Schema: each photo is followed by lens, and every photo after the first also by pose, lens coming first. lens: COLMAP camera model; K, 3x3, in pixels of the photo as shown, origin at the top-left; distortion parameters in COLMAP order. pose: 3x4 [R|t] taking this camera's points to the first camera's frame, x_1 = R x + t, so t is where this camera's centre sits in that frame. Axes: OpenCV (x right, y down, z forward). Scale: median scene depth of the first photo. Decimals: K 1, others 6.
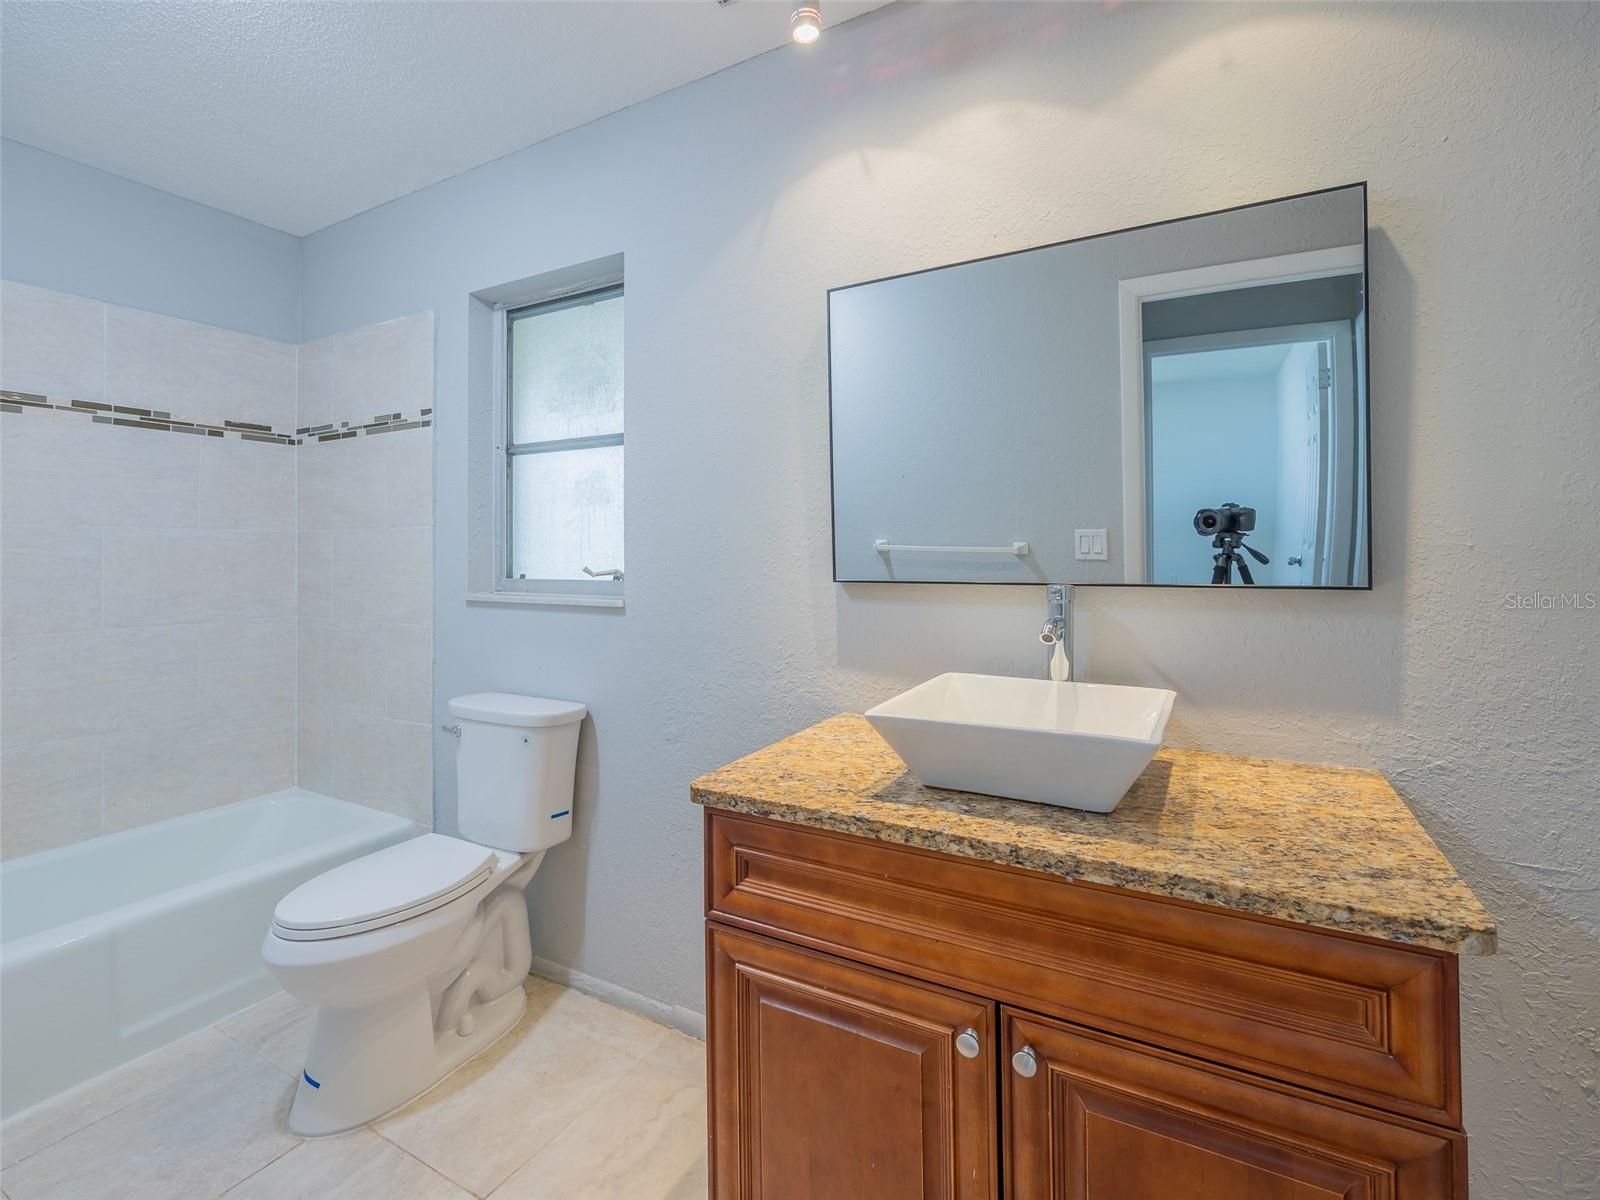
lens RADIAL K [[740.9, 0, 789.6], [0, 740.9, 540.0], [0, 0, 1]] dist [-0.005049, 0.000797]
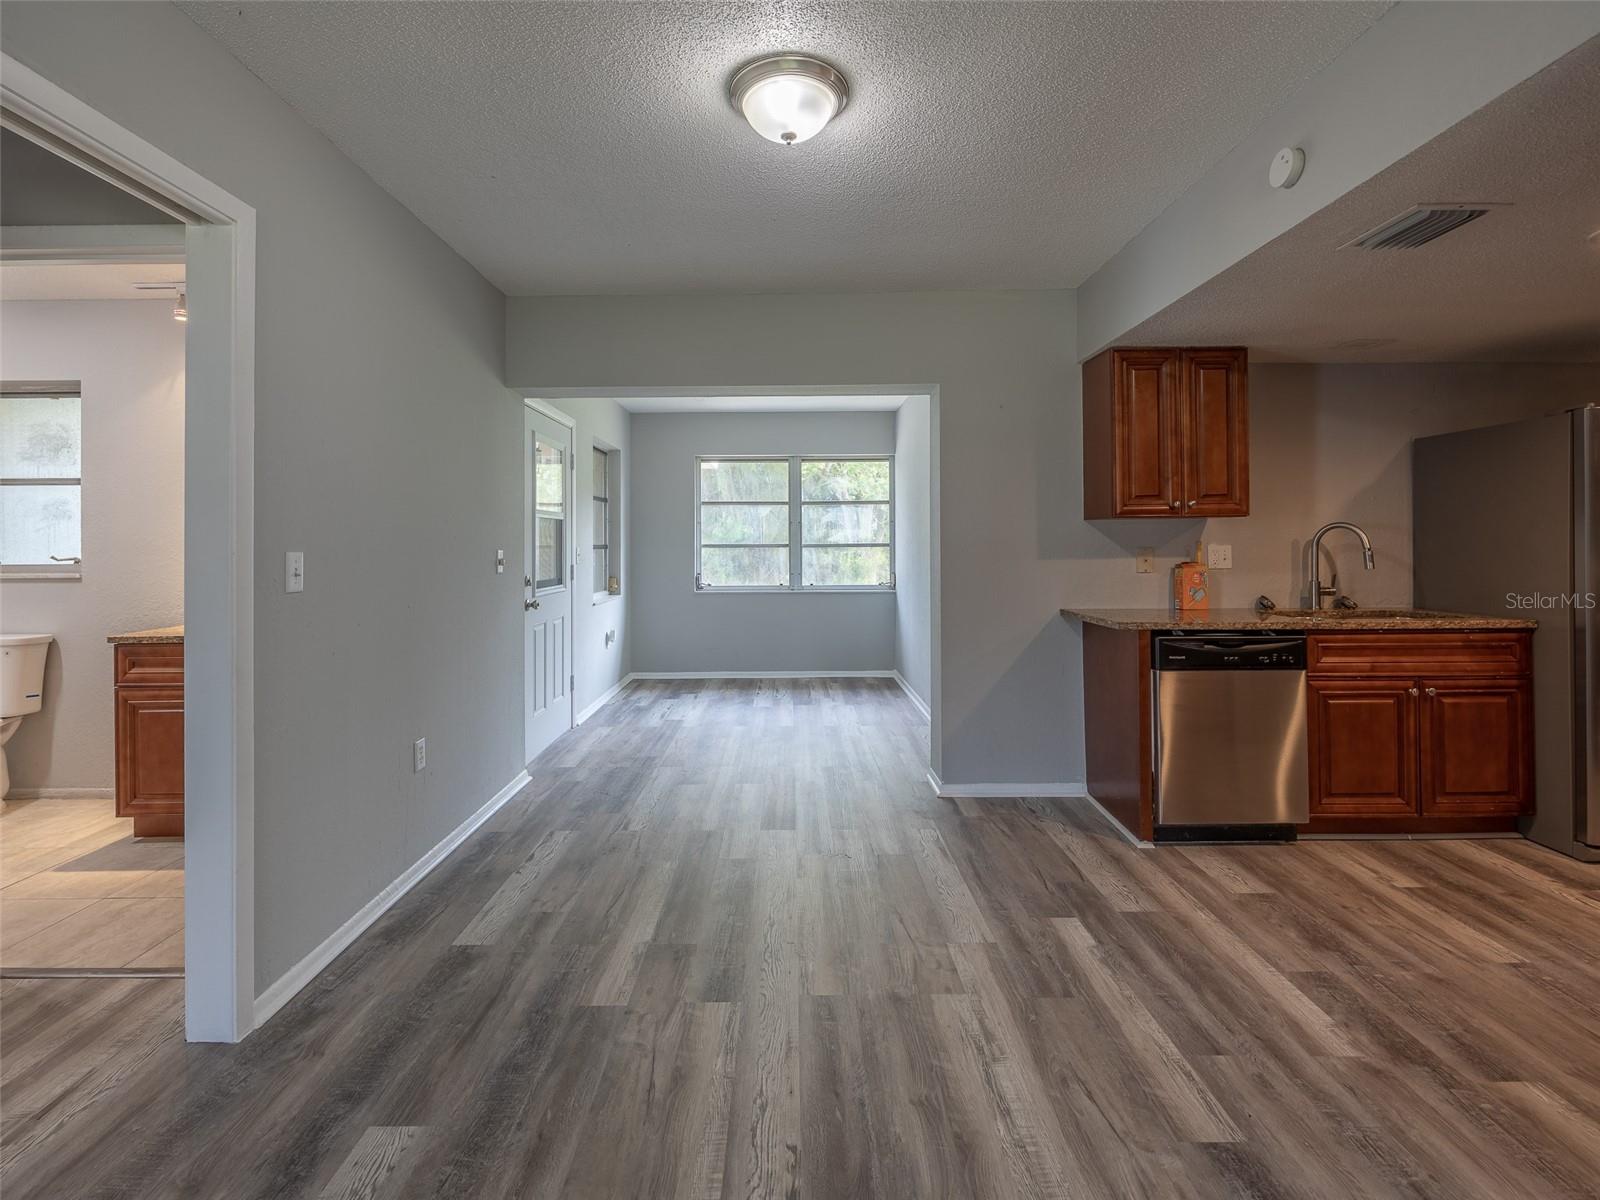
lens RADIAL K [[740.9, 0, 789.6], [0, 740.9, 540.0], [0, 0, 1]] dist [-0.005049, 0.000797]
pose [[0.867888, 0.006148, 0.496722, 0.346483], [-0.010601, 0.999925, 0.006145, -0.029210], [-0.496647, -0.010599, 0.867888, -1.290999]]
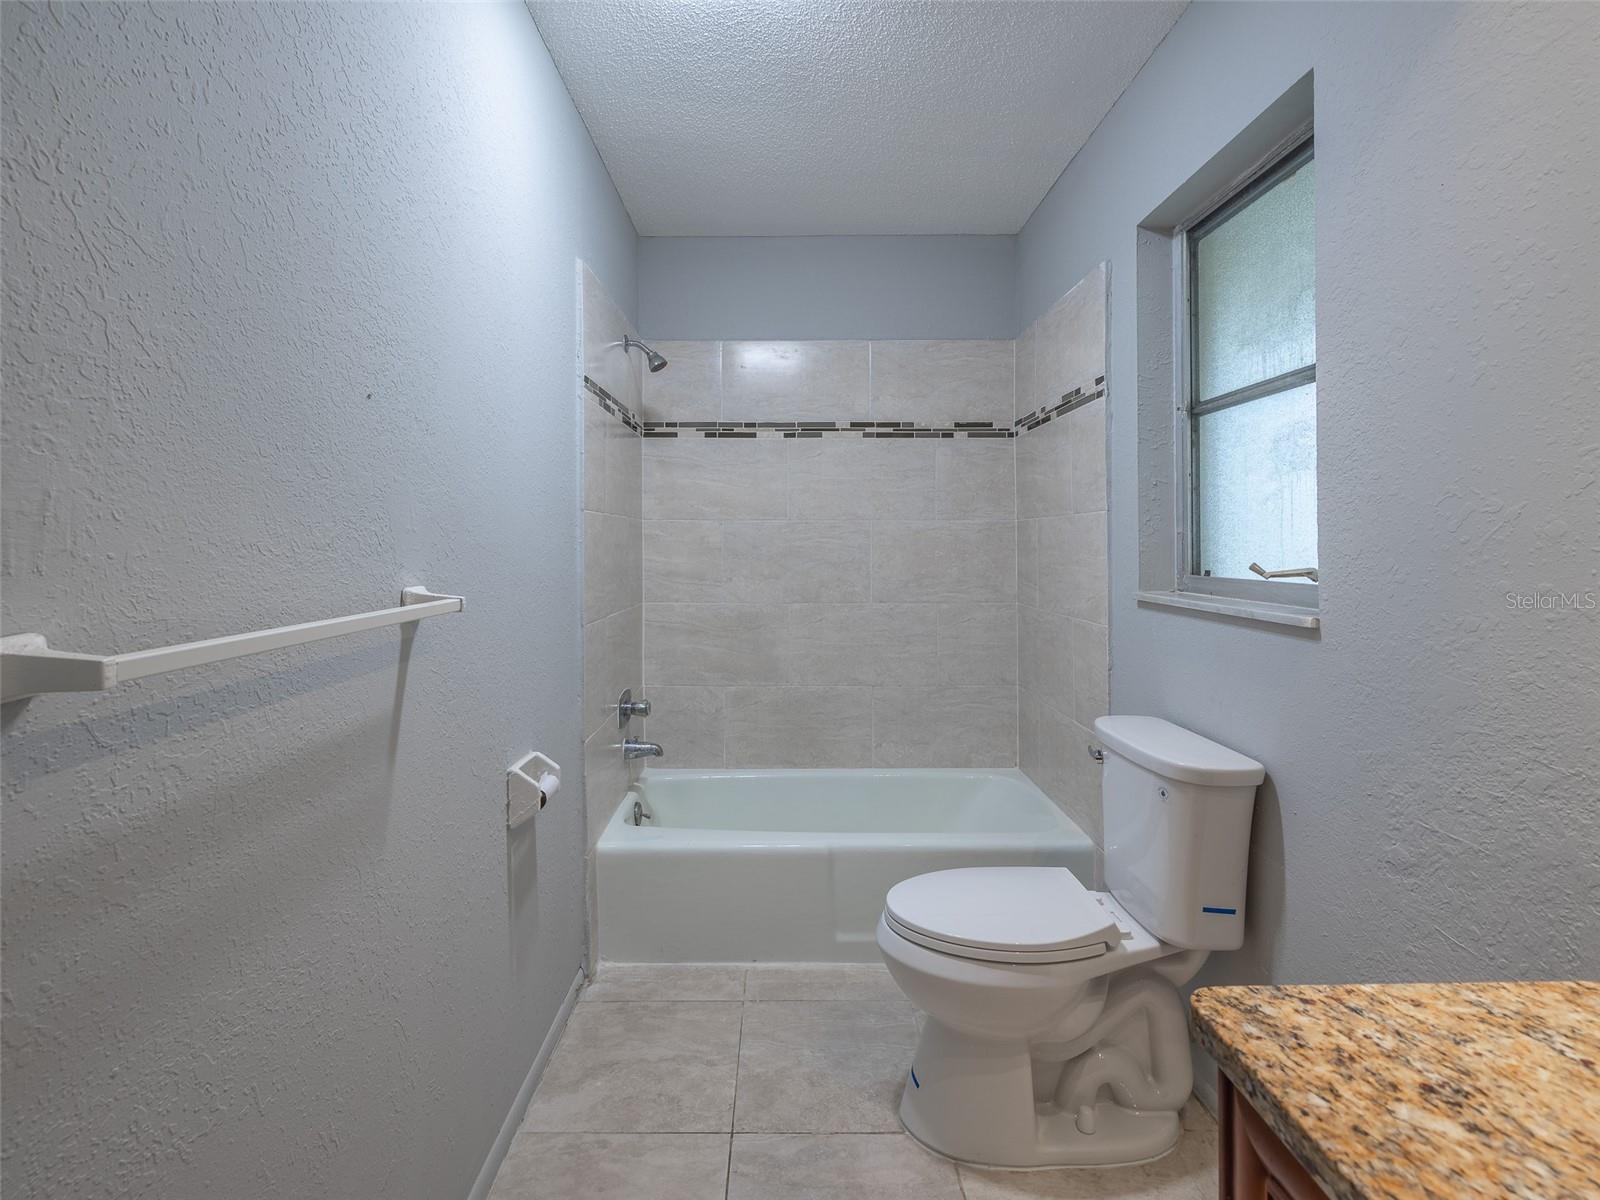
lens RADIAL K [[740.9, 0, 789.6], [0, 740.9, 540.0], [0, 0, 1]] dist [-0.005049, 0.000797]
pose [[0.496657, -0.000915, -0.867946, 0.090824], [0.014028, 0.999877, 0.006973, 0.004076], [0.867833, -0.015639, 0.496609, 0.265581]]
